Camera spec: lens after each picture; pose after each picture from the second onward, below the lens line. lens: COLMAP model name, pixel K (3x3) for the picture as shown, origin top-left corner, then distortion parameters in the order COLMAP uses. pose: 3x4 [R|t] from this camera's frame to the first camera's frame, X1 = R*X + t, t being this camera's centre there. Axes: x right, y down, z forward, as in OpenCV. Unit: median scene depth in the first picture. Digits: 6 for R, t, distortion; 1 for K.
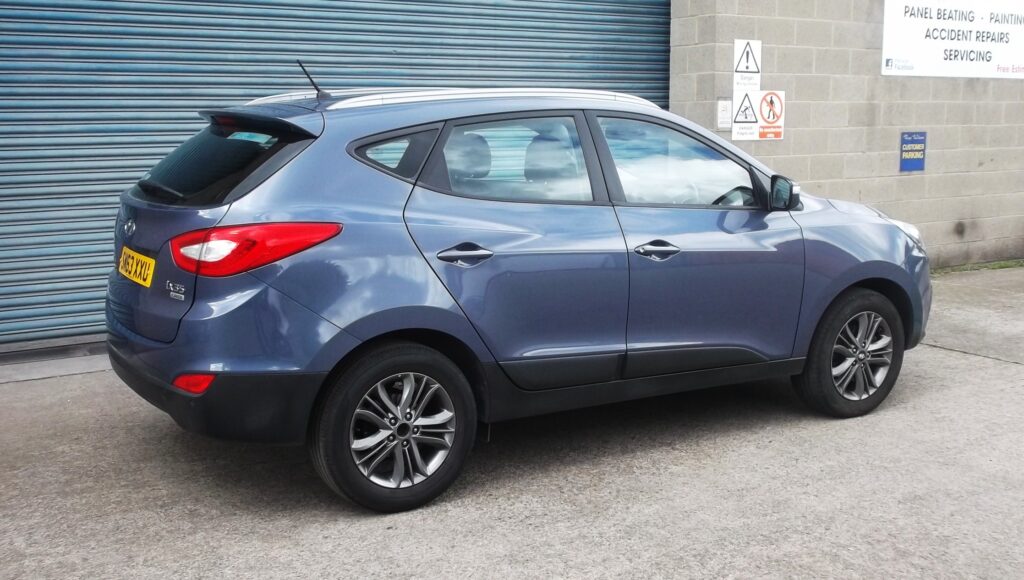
lens RADIAL K [[1161.0, 0, 521.0], [0, 1161.0, 283.7], [0, 0, 1]] dist [-0.008833, 0.000000]
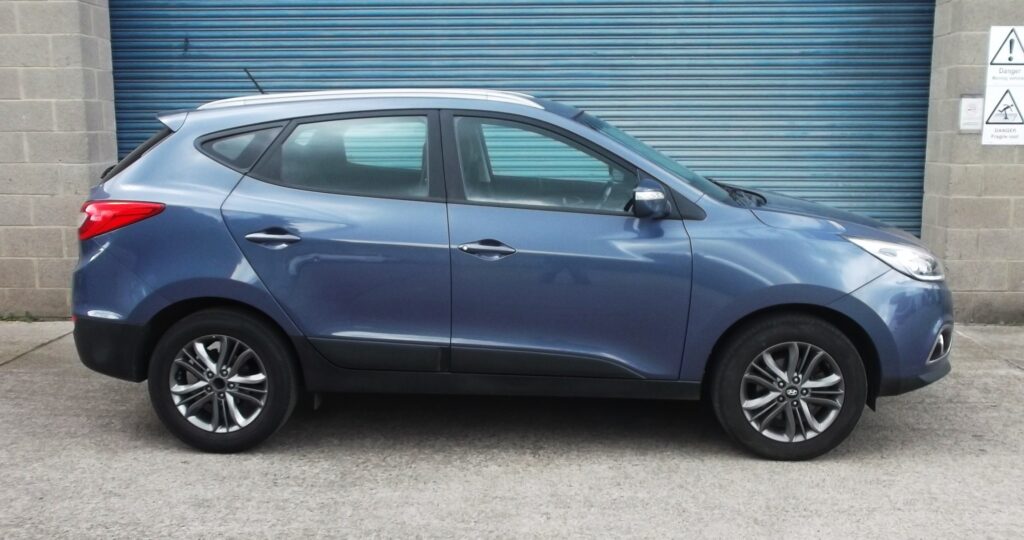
lens RADIAL K [[1118.6, 0, 495.8], [0, 1118.6, 293.3], [0, 0, 1]] dist [0.000044, 0.000000]
pose [[0.809658, 0.093447, -0.579415, 0.424872], [-0.085889, 0.995480, 0.040531, -0.018893], [0.580583, 0.016949, 0.814025, 0.134486]]
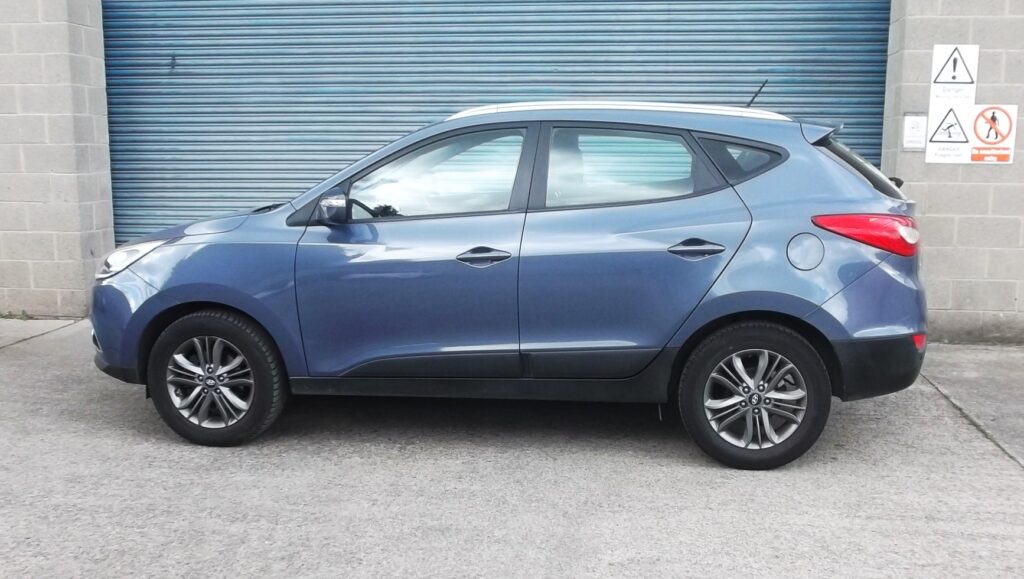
lens RADIAL K [[1118.1, 0, 497.8], [0, 1118.1, 323.5], [0, 0, 1]] dist [-0.043426, 0.000000]
pose [[0.749318, 0.116679, -0.651850, 0.552169], [-0.102852, 0.992916, 0.059498, -0.024218], [0.654174, 0.022461, 0.756011, 0.194387]]
